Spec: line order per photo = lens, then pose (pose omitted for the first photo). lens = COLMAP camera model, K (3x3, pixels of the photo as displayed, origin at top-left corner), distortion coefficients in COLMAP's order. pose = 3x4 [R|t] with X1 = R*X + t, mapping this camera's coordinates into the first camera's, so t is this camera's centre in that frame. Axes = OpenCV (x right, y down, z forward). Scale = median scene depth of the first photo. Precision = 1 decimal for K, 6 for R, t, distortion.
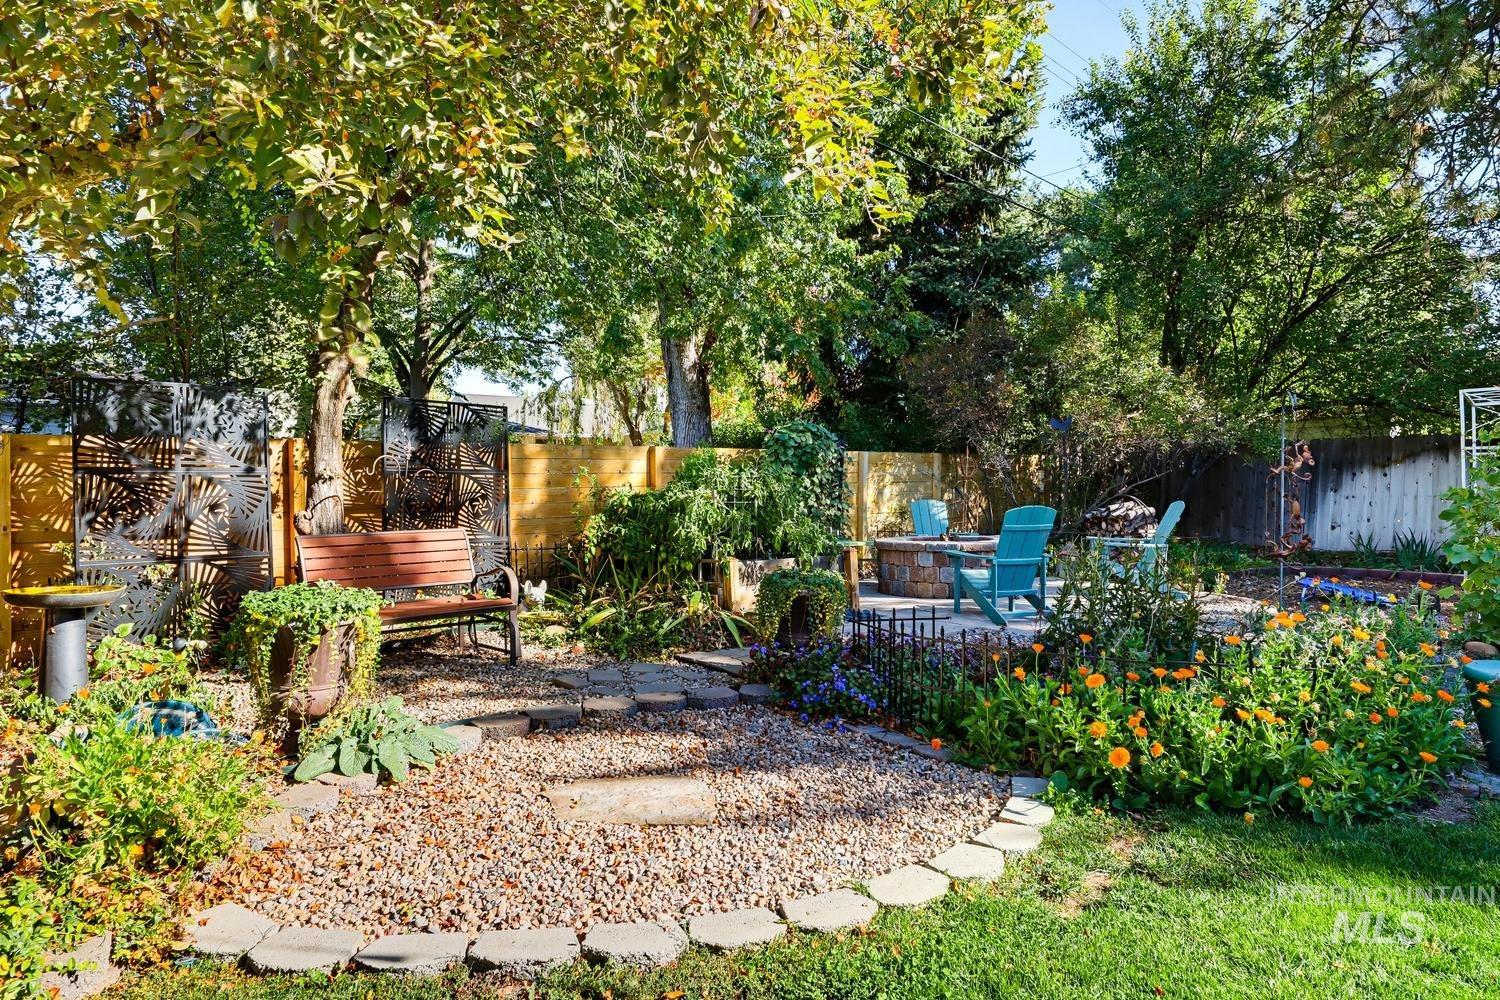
lens RADIAL K [[905.5, 0, 751.1], [0, 905.5, 503.4], [0, 0, 1]] dist [0.003907, 0.001033]
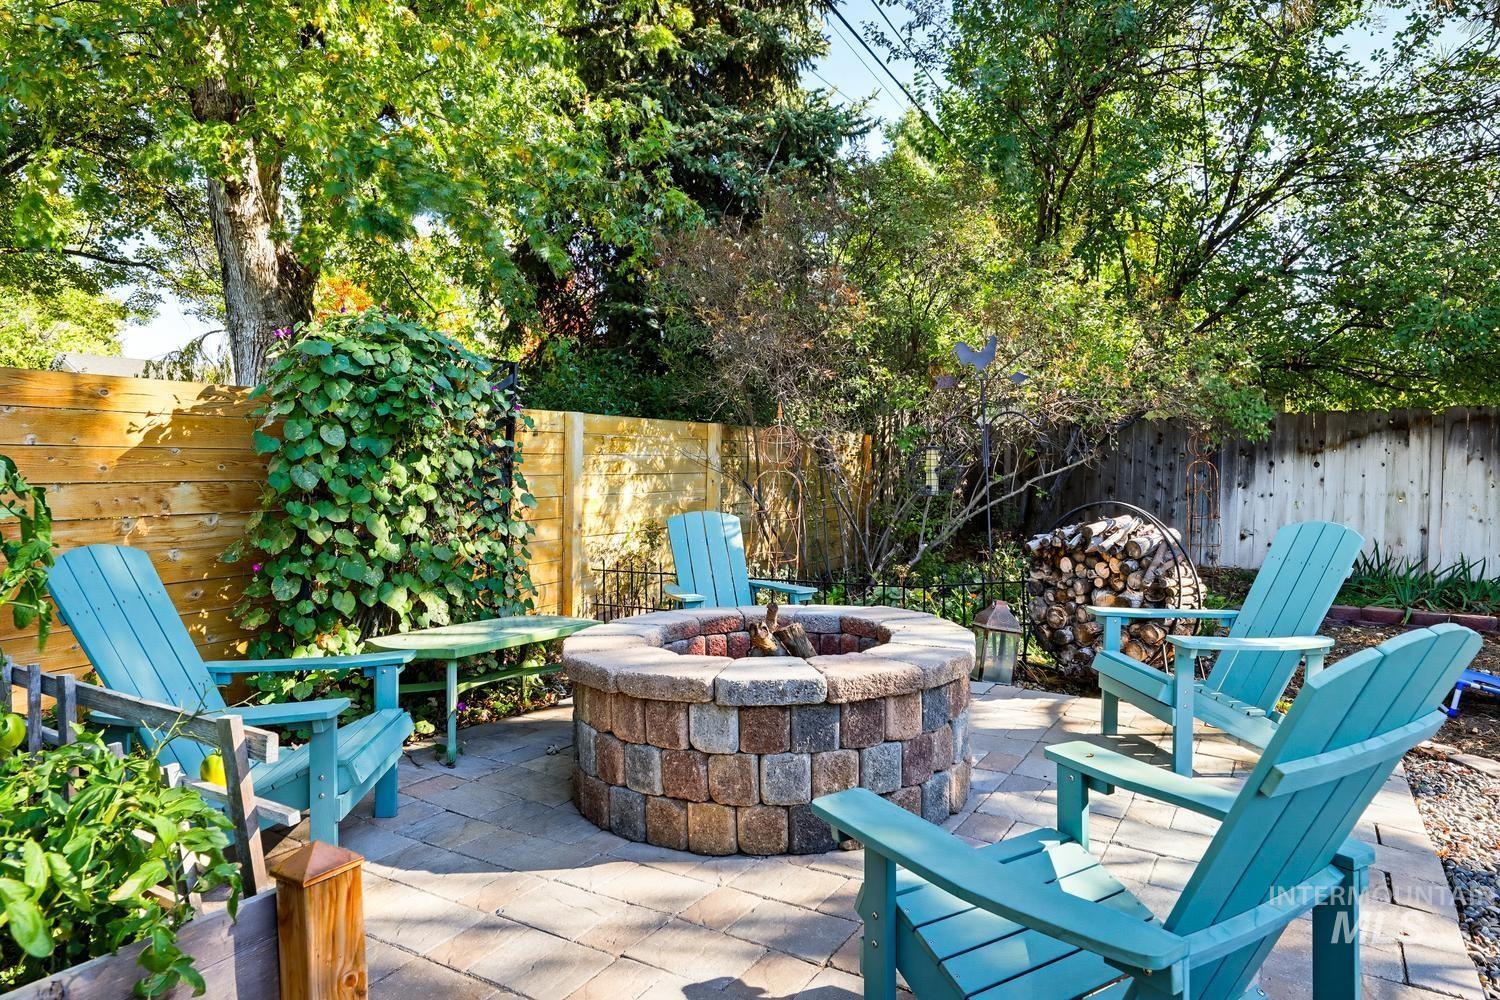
lens RADIAL K [[905.5, 0, 751.1], [0, 905.5, 503.4], [0, 0, 1]] dist [0.003907, 0.001033]
pose [[0.966510, -0.007241, 0.256528, 0.086274], [0.004770, 0.999936, 0.010254, -0.011600], [-0.256586, -0.008687, 0.966482, 0.477669]]
